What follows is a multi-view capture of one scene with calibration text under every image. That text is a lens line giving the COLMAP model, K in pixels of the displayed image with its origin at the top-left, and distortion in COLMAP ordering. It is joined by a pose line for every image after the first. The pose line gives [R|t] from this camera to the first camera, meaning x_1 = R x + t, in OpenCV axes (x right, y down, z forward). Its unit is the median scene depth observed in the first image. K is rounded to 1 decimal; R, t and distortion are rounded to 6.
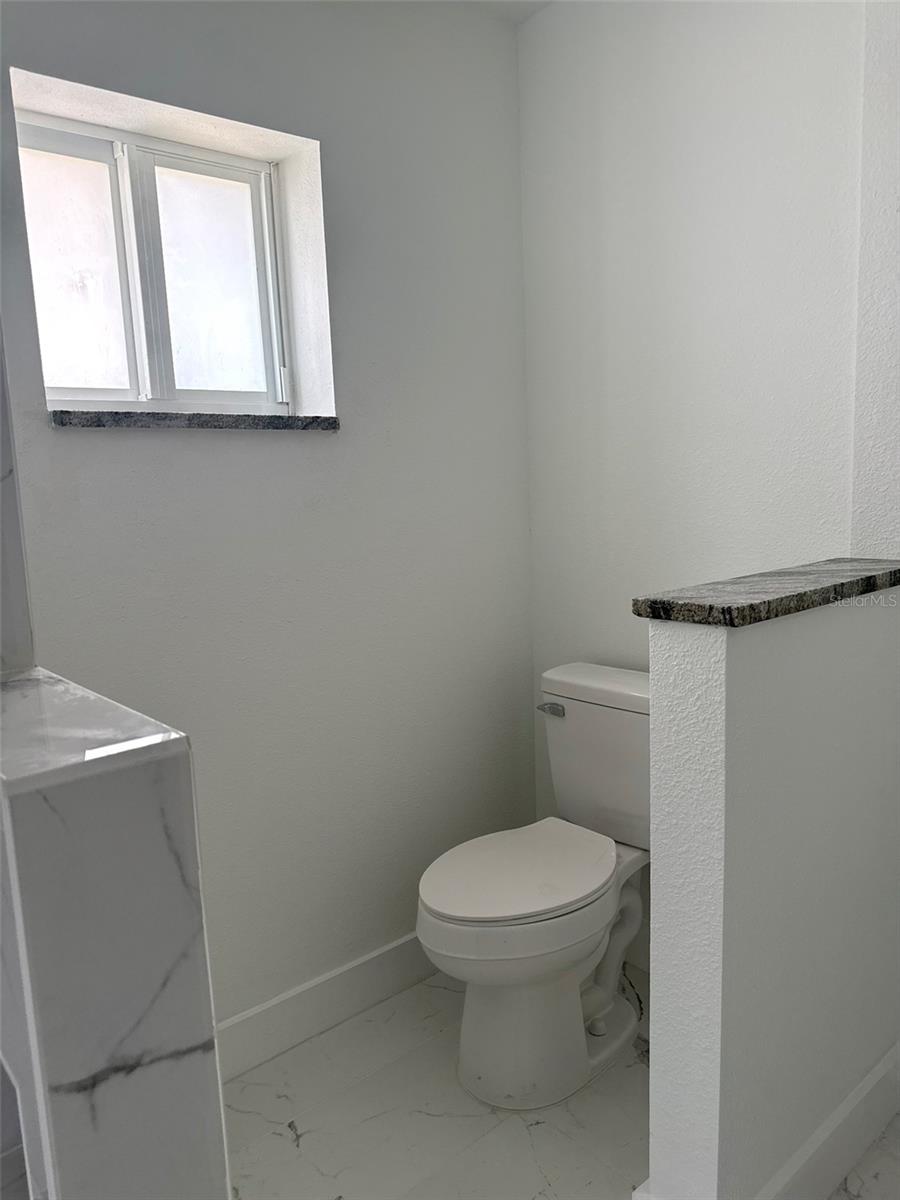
lens RADIAL K [[843.5, 0, 449.2], [0, 843.5, 599.6], [0, 0, 1]] dist [0.034937, -0.044846]
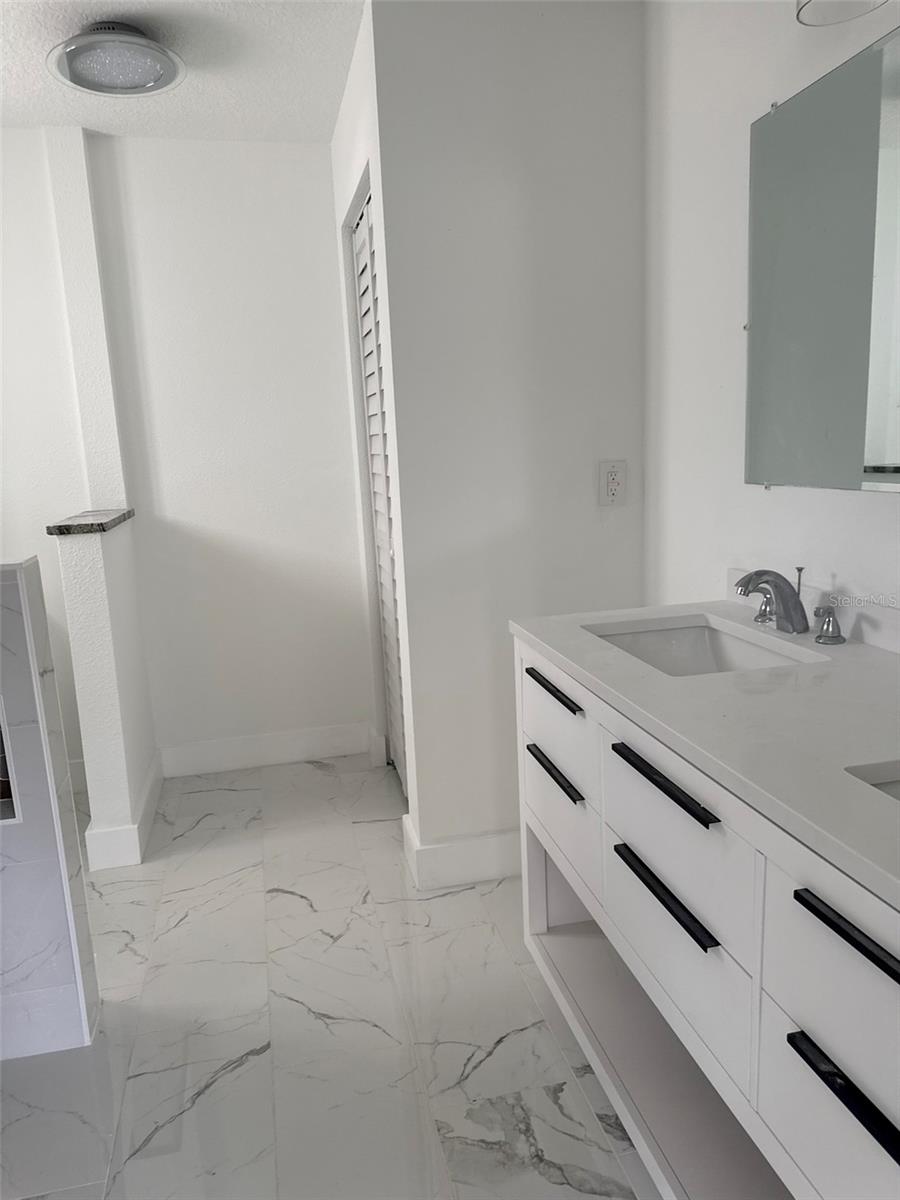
lens RADIAL K [[843.5, 0, 448.9], [0, 843.5, 599.9], [0, 0, 1]] dist [0.034937, -0.044846]
pose [[0.457427, -0.150516, 0.876416, -1.198061], [0.151960, 0.984305, 0.089733, 0.141790], [-0.876167, 0.092134, 0.473120, -0.823304]]
